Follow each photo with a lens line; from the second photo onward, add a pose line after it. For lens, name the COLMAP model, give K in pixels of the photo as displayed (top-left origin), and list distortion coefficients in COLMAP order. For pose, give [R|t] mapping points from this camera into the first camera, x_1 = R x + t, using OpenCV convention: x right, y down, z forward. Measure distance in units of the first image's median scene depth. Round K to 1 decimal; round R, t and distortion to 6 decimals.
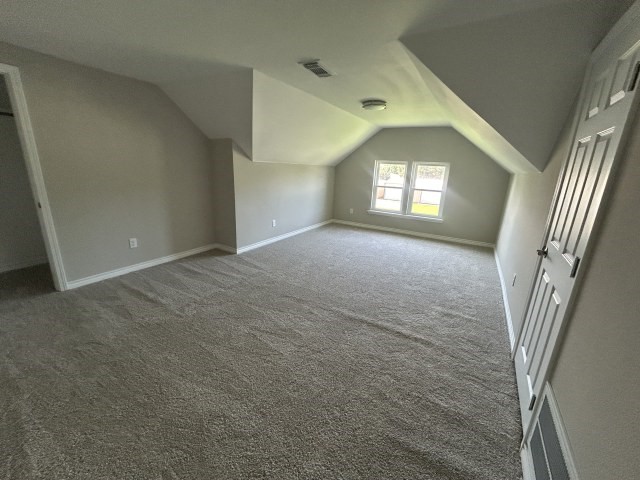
lens RADIAL K [[260.9, 0, 320.0], [0, 260.9, 240.0], [0, 0, 1]] dist [-0.000439, 0.000022]
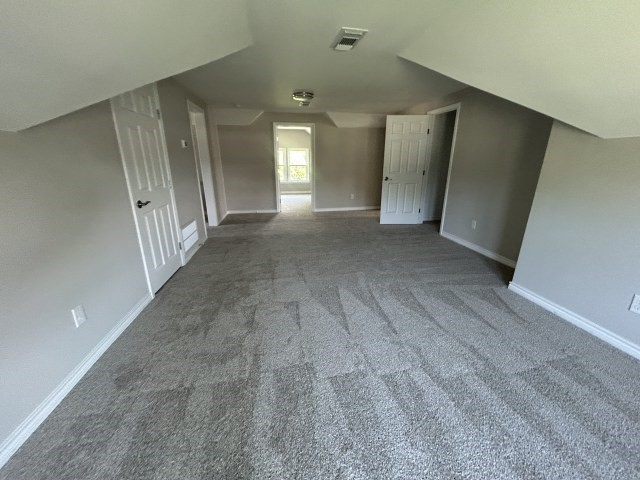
lens RADIAL K [[260.9, 0, 320.0], [0, 260.9, 240.0], [0, 0, 1]] dist [-0.000439, 0.000022]
pose [[-0.772205, 0.149390, -0.617561, 0.634618], [-0.195522, 0.868929, 0.454680, -0.379463], [0.604541, 0.471853, -0.641782, 1.602385]]
